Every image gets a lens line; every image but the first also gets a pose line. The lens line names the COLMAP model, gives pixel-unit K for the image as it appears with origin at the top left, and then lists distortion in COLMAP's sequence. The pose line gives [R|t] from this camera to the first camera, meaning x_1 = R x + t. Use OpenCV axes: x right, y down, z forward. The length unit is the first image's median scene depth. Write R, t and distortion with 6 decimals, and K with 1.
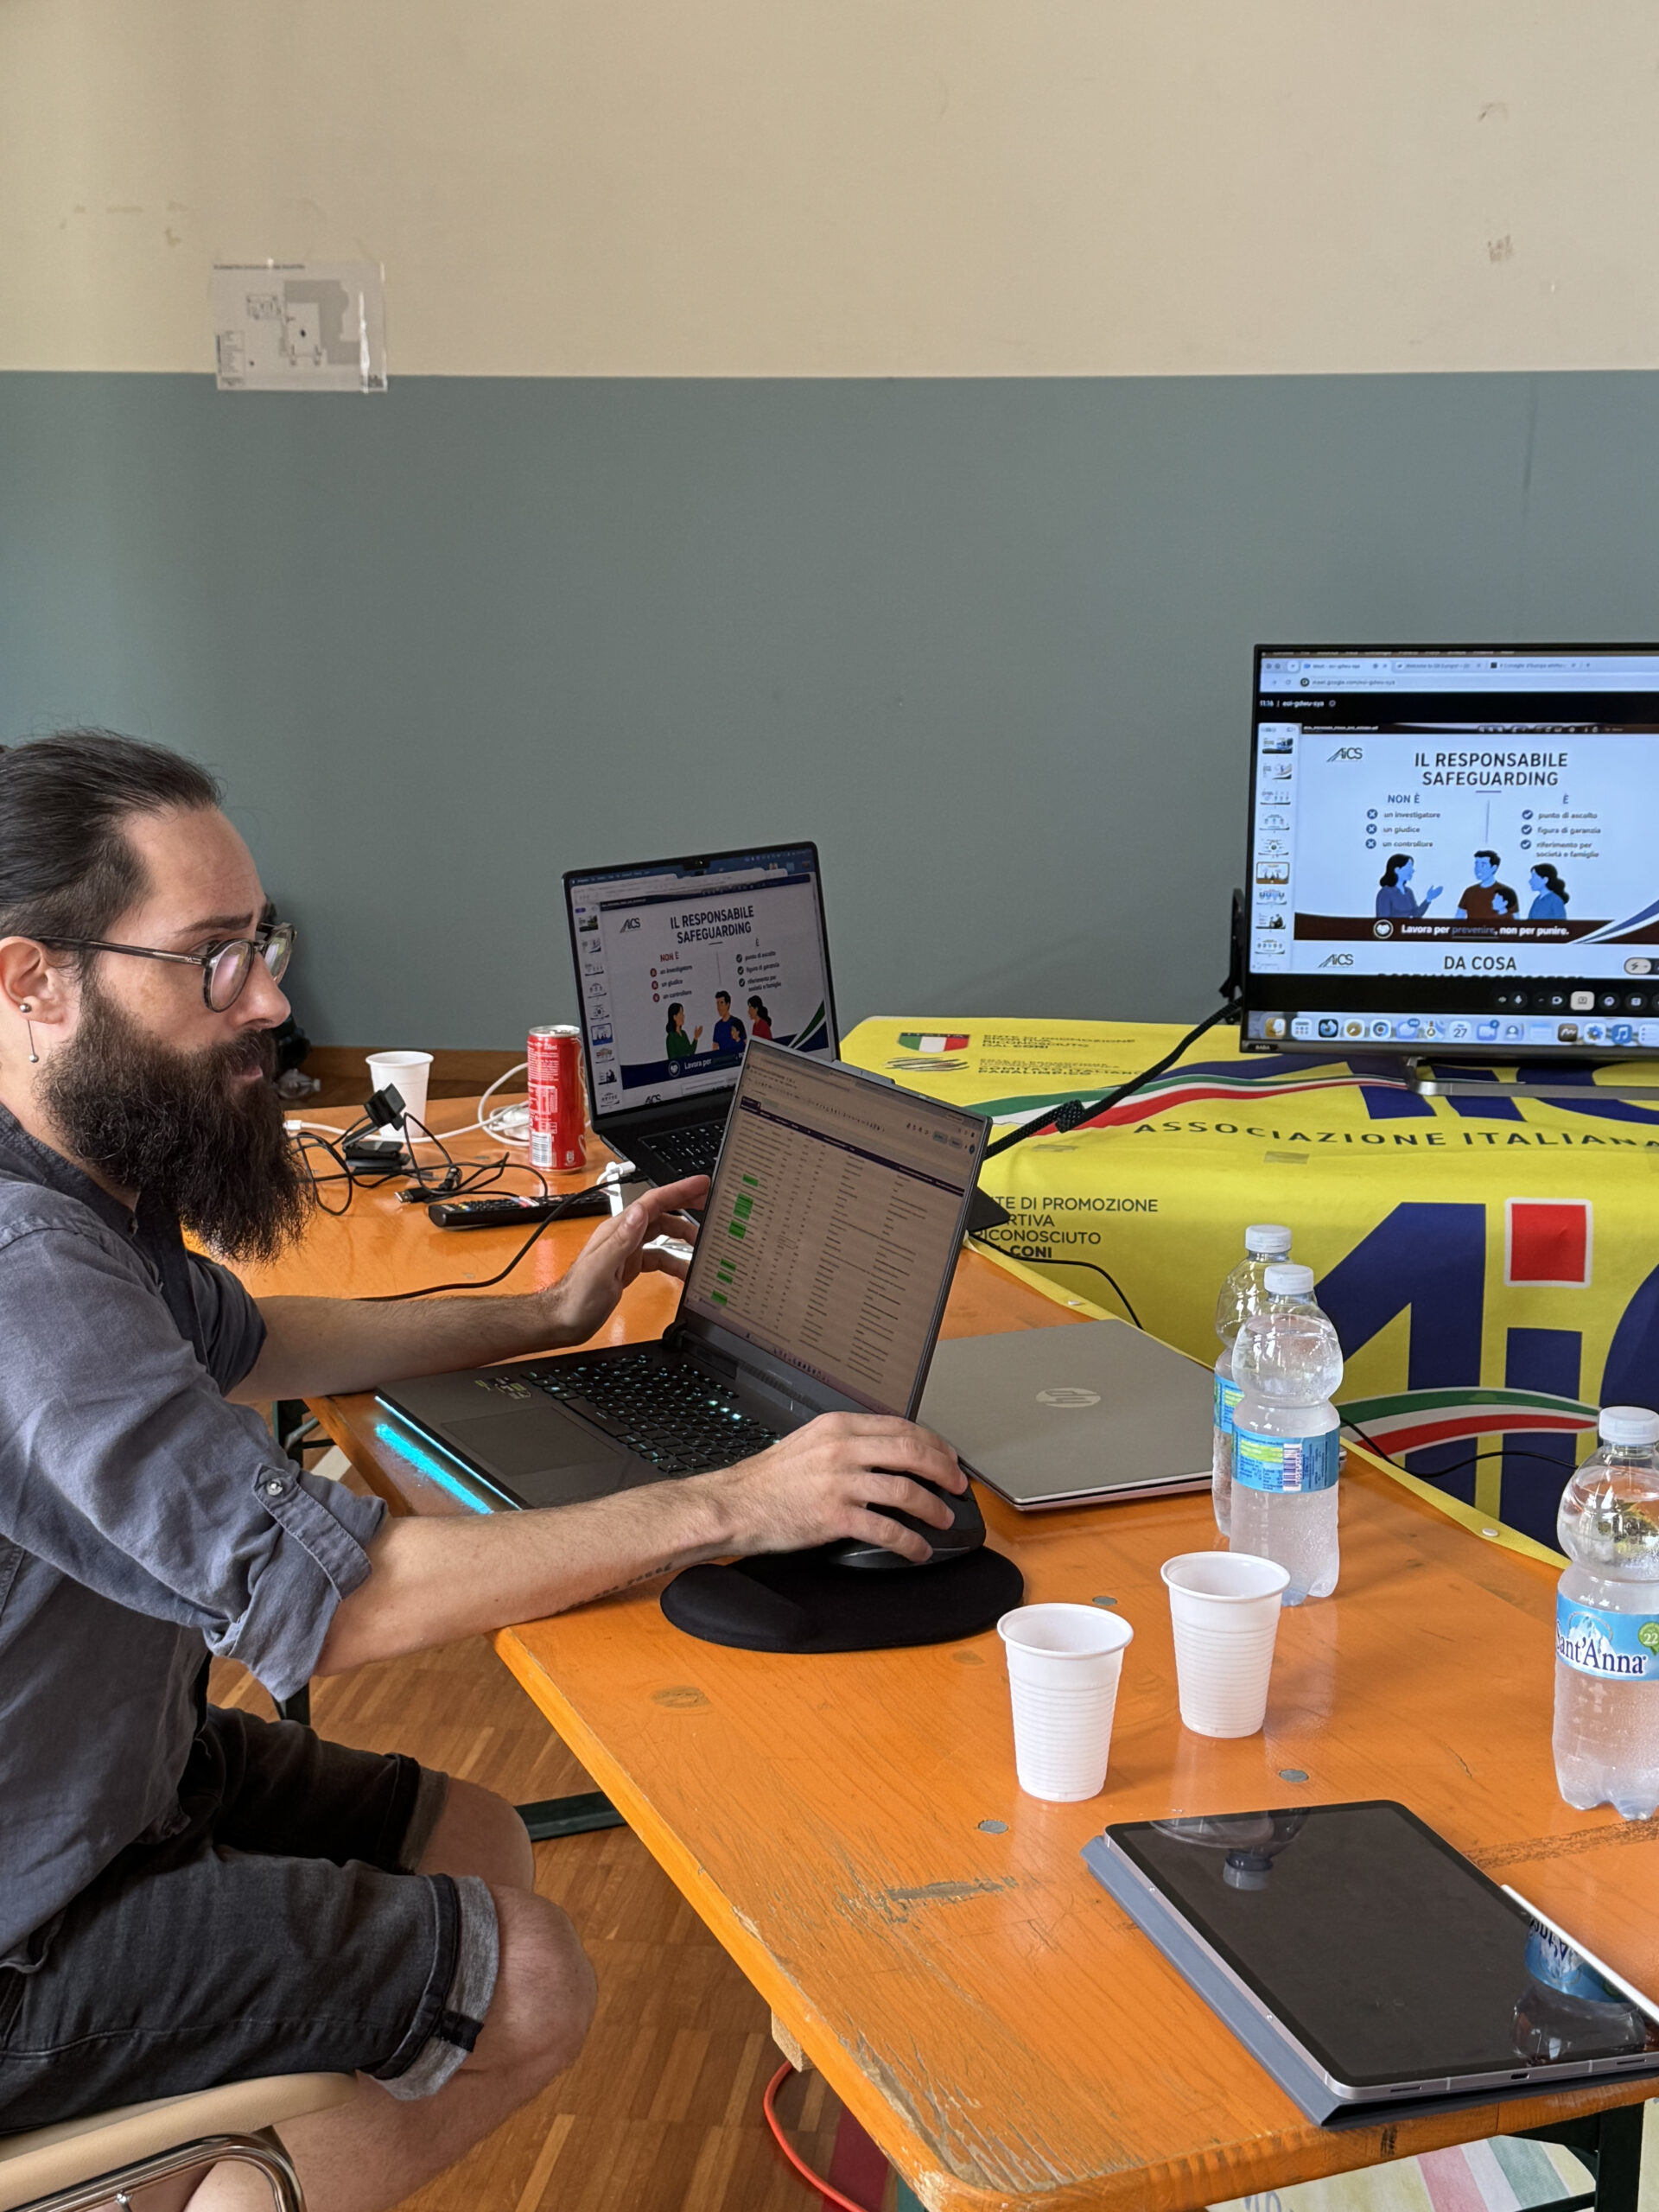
lens RADIAL K [[2780.7, 0, 828.1], [0, 2780.7, 1102.1], [0, 0, 1]] dist [0.077403, 0.000000]
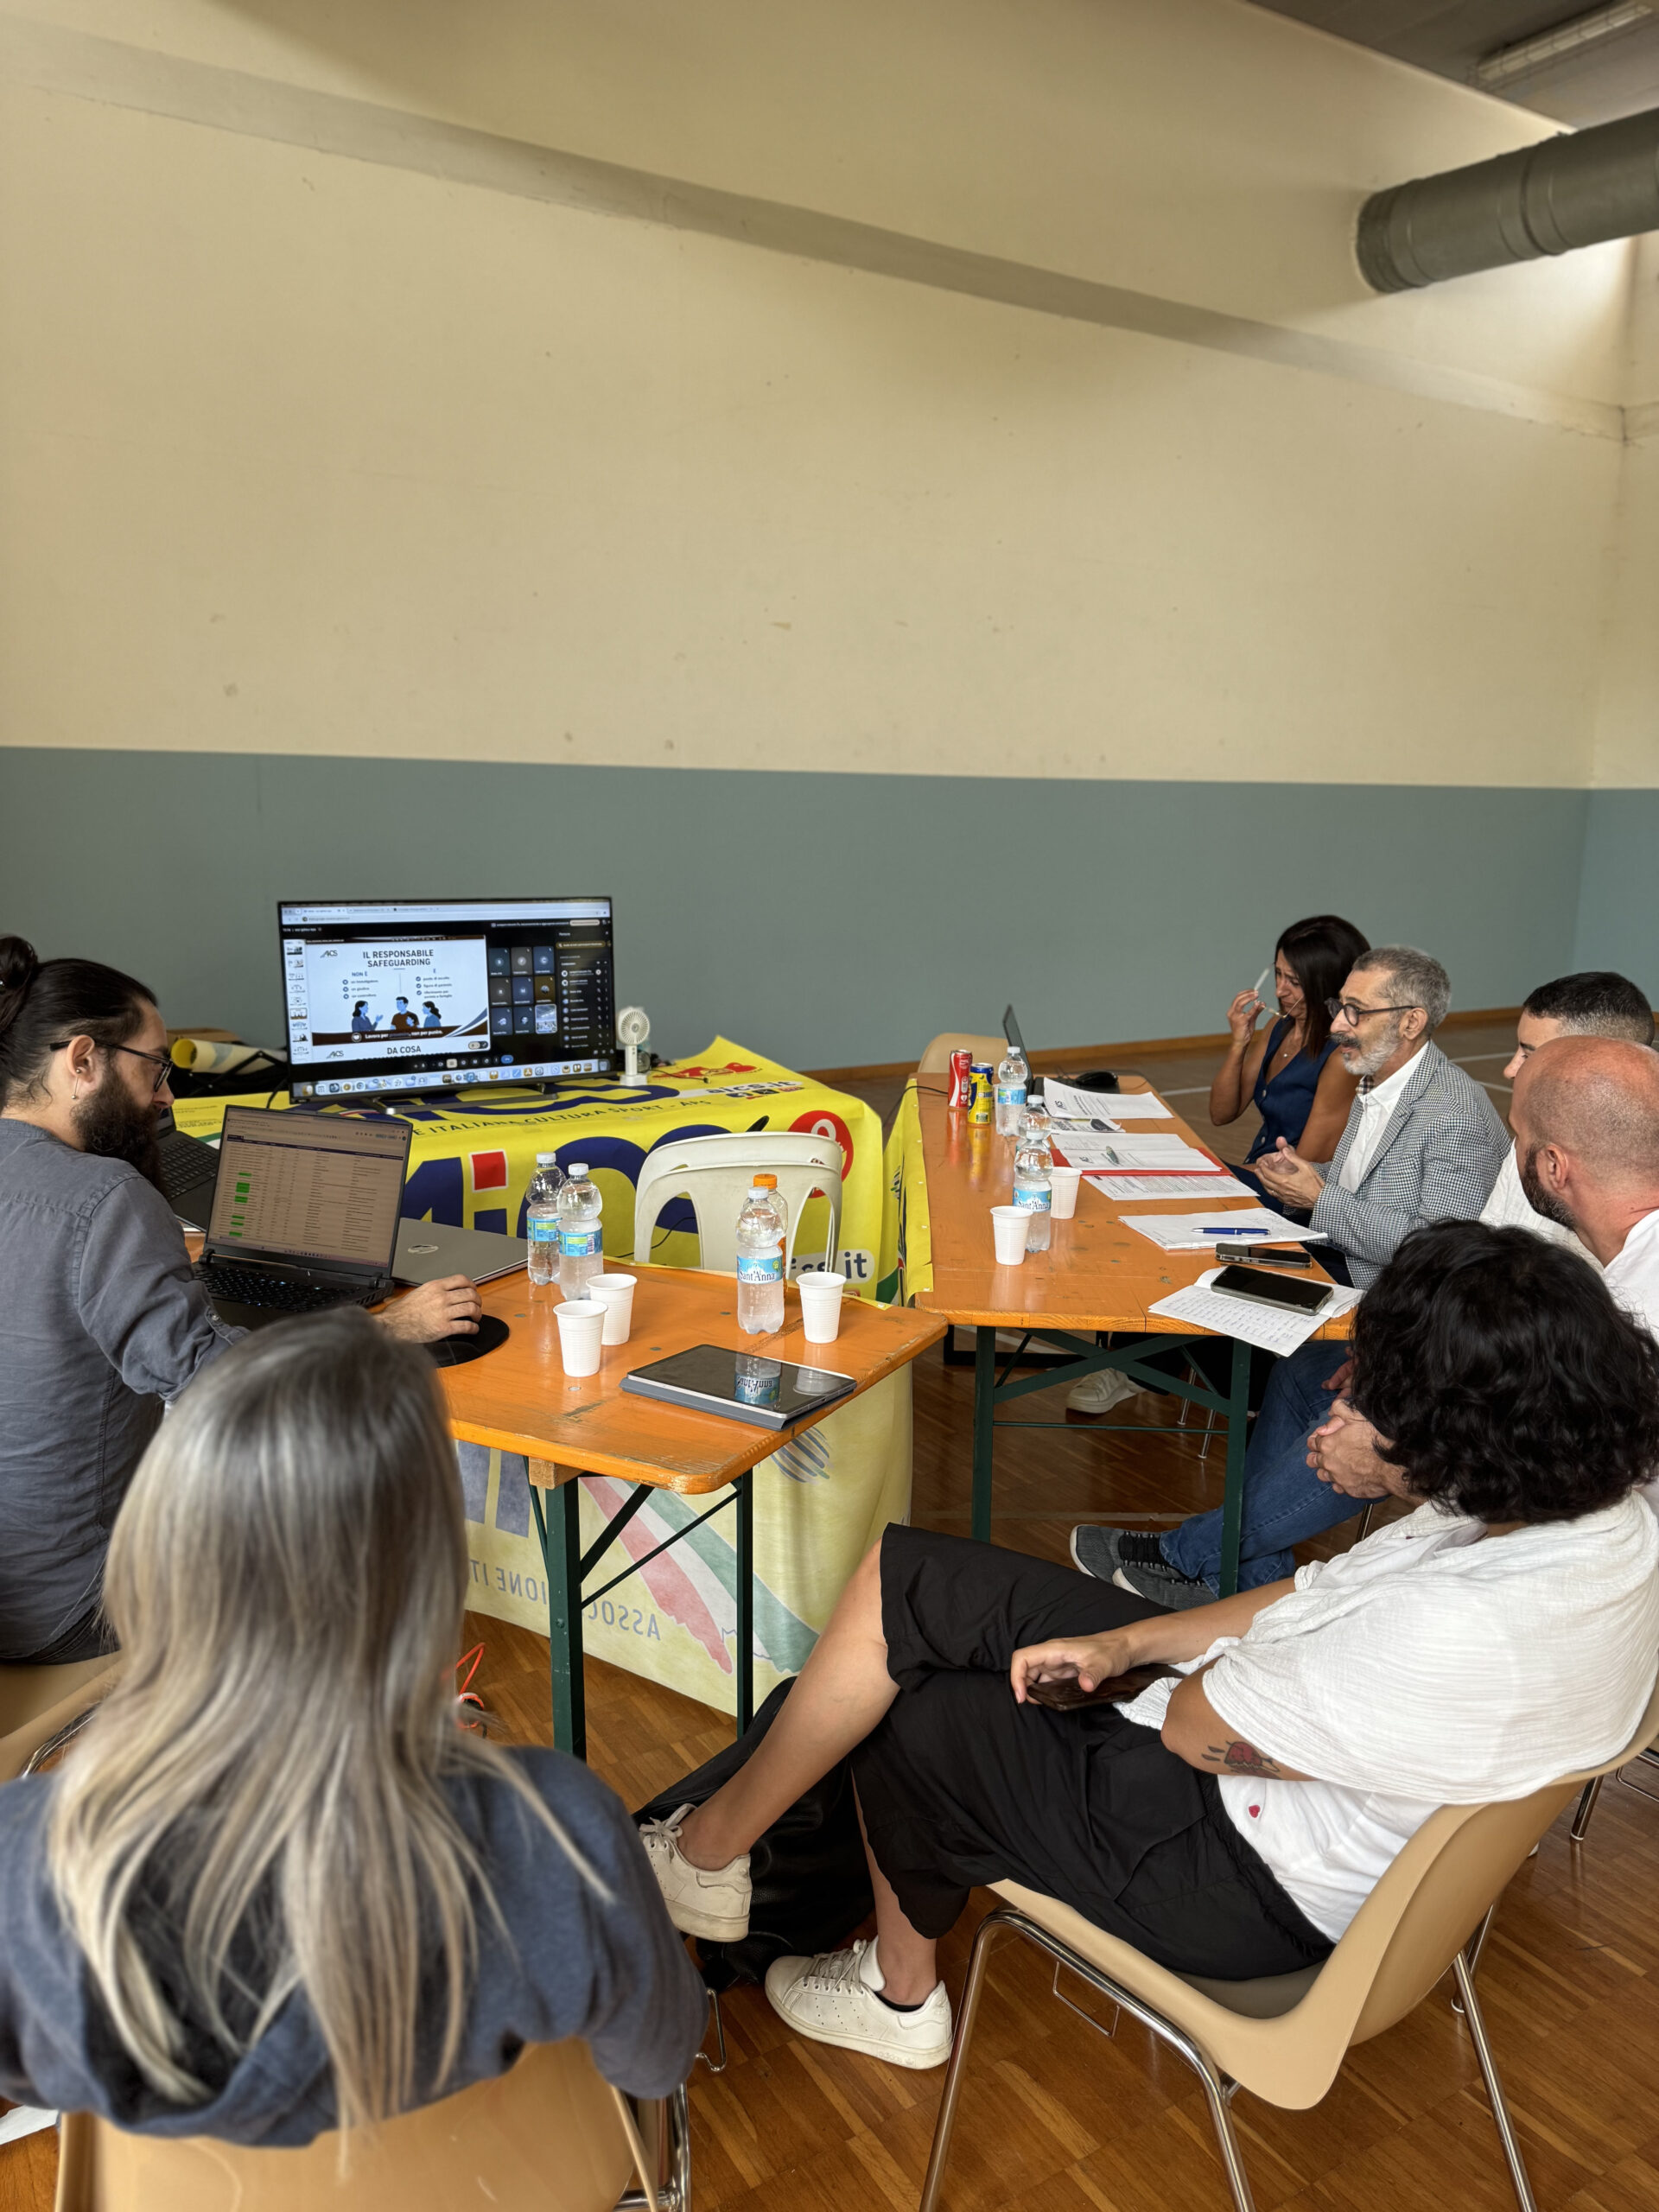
lens RADIAL K [[1581.4, 0, 842.0], [0, 1581.4, 1090.7], [0, 0, 1]] dist [0.013048, 0.006224]
pose [[0.738660, -0.098466, 0.666847, -0.322540], [0.116974, 0.992989, 0.017054, -0.000800], [-0.663851, 0.065407, 0.744999, -0.107744]]
